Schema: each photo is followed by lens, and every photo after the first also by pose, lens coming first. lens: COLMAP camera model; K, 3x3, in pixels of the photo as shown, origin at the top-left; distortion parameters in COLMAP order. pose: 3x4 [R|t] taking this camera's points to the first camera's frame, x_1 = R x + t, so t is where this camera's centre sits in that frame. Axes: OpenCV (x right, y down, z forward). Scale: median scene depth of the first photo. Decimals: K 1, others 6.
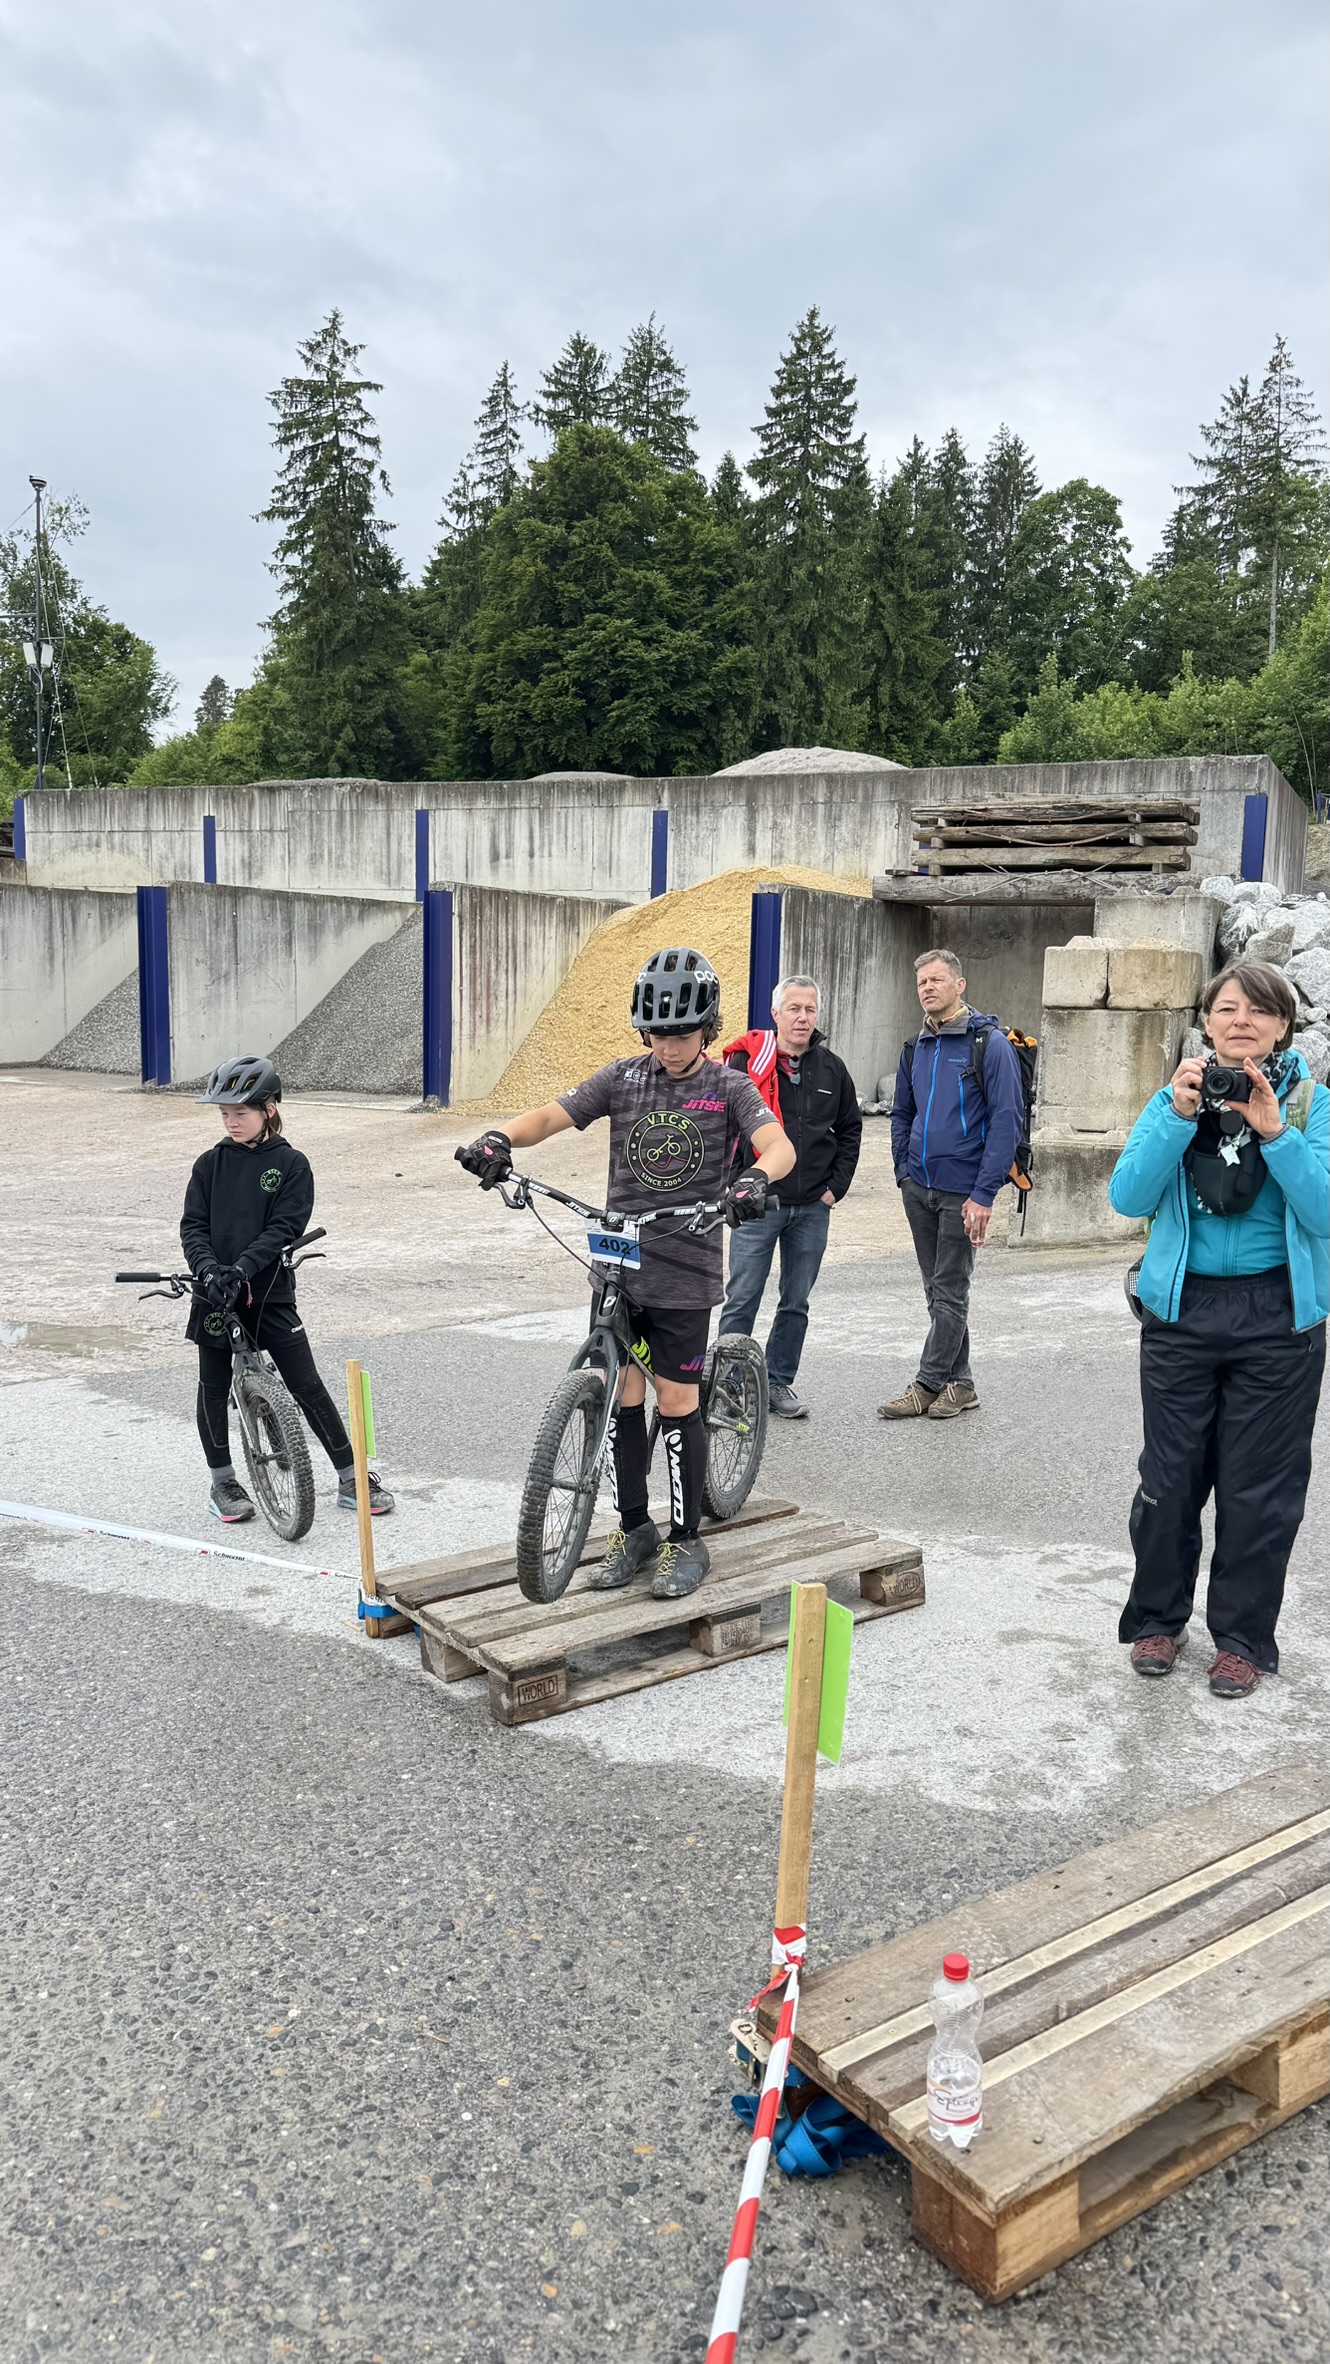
lens RADIAL K [[1718.7, 0, 645.5], [0, 1718.7, 1202.9], [0, 0, 1]] dist [-0.004727, -0.007100]
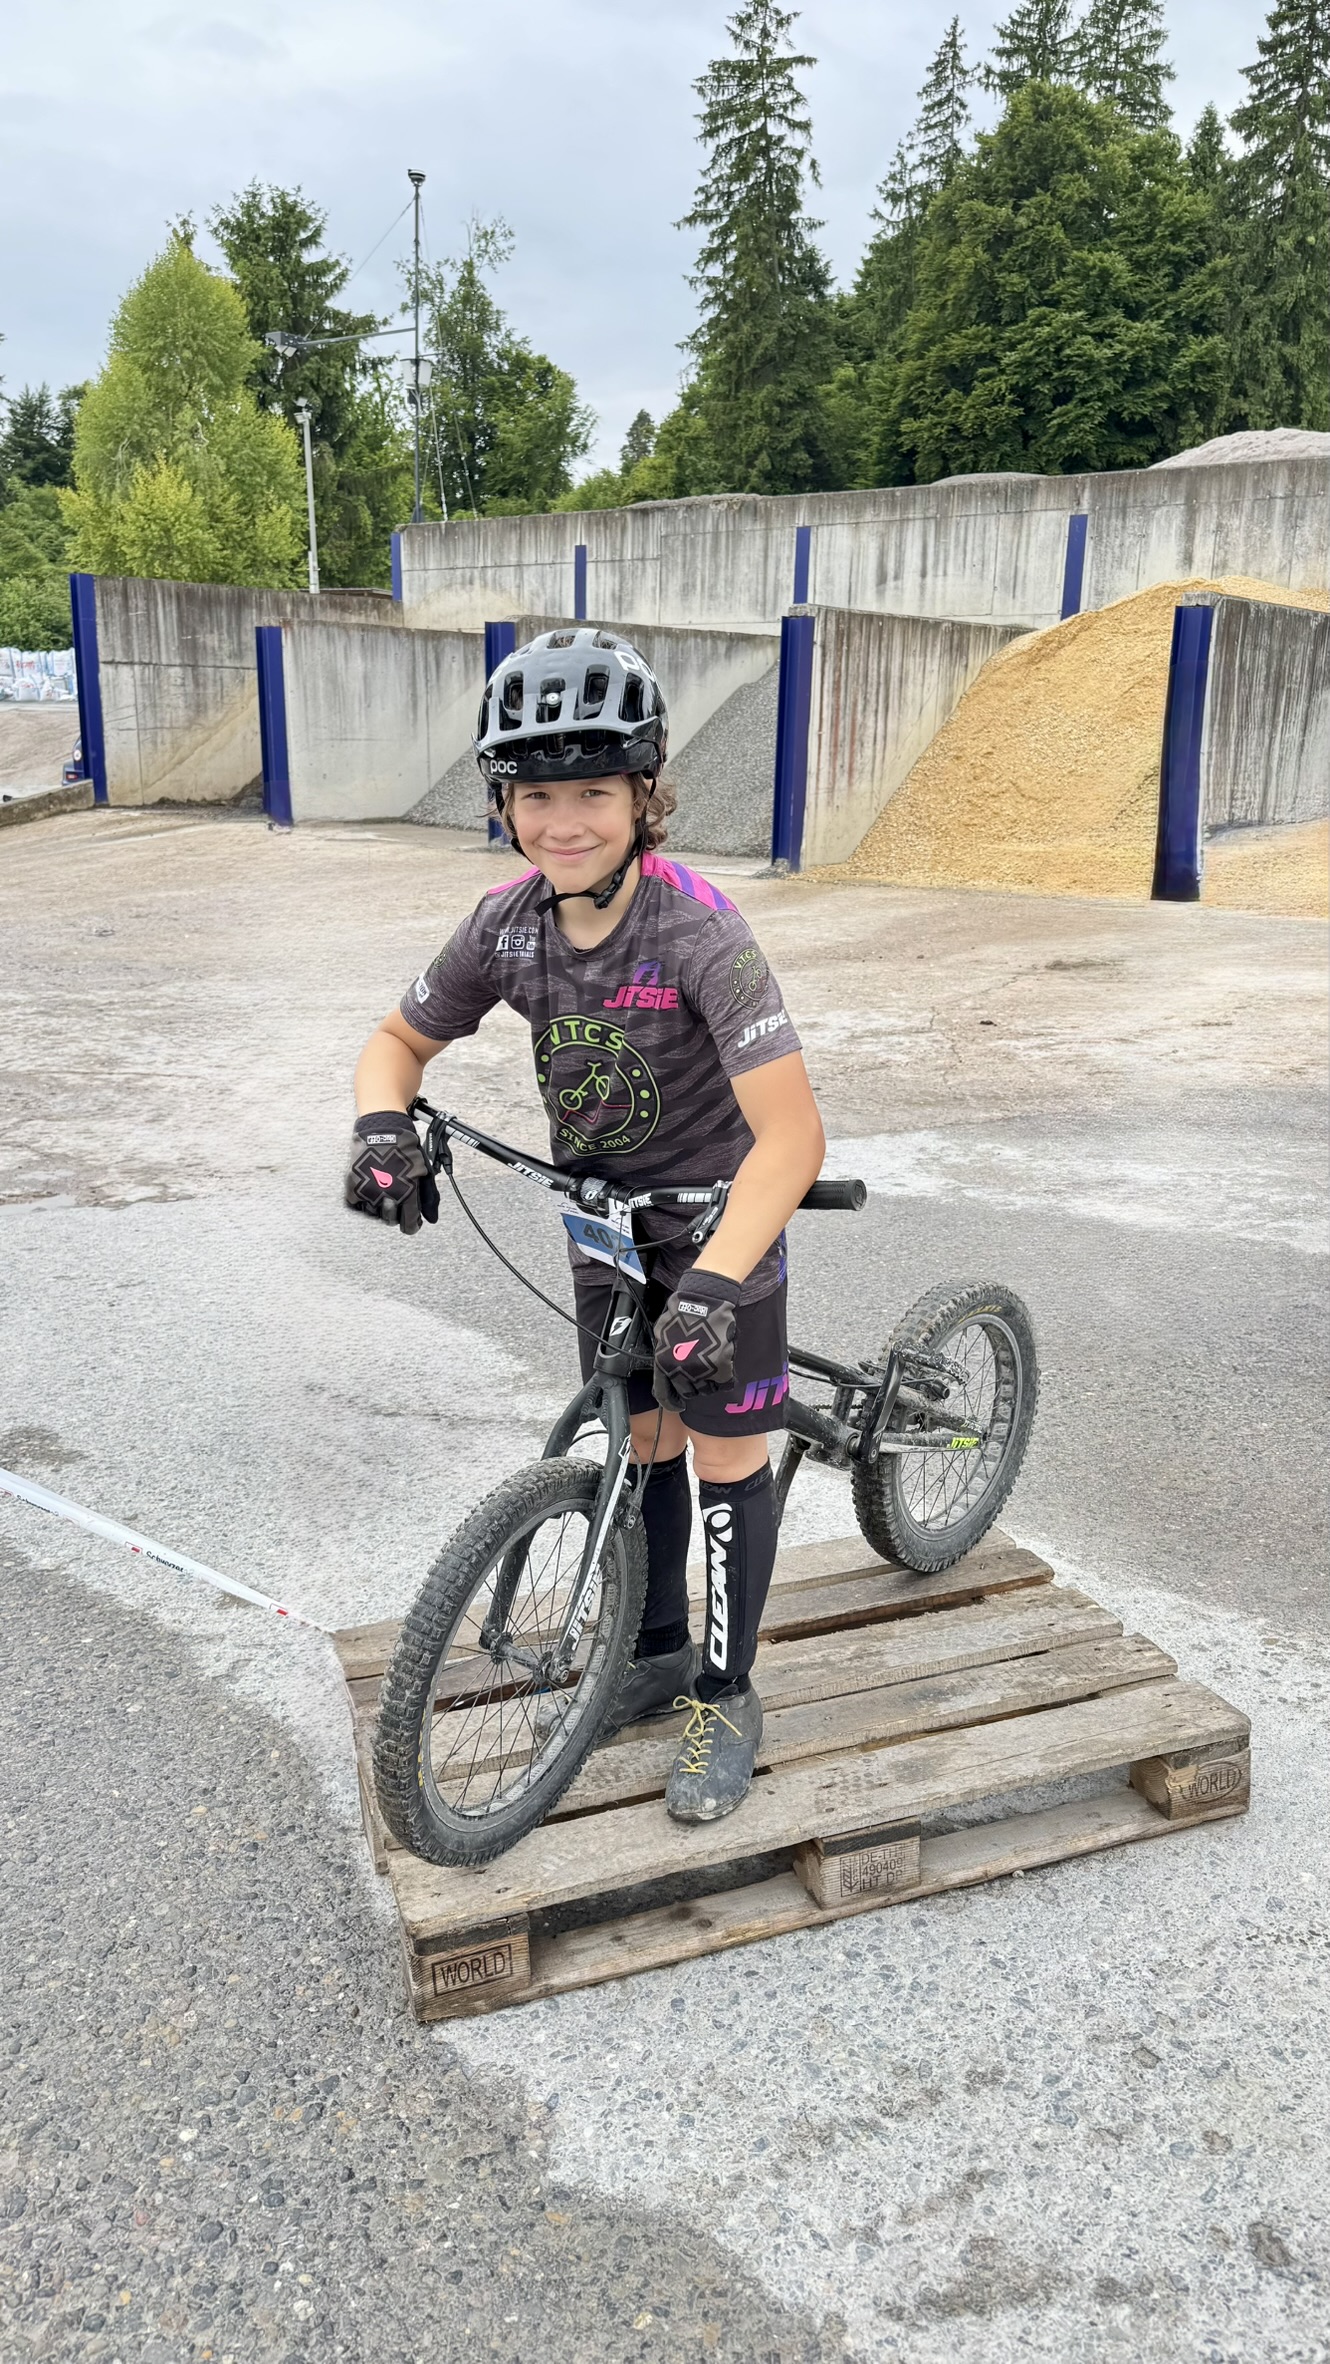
lens RADIAL K [[1718.7, 0, 682.0], [0, 1718.7, 1186.9], [0, 0, 1]] dist [-0.004727, -0.007100]
pose [[0.973672, 0.053276, -0.221642, 0.020759], [-0.024925, 0.991358, 0.128797, -0.006400], [0.226589, -0.119881, 0.966585, 0.097675]]
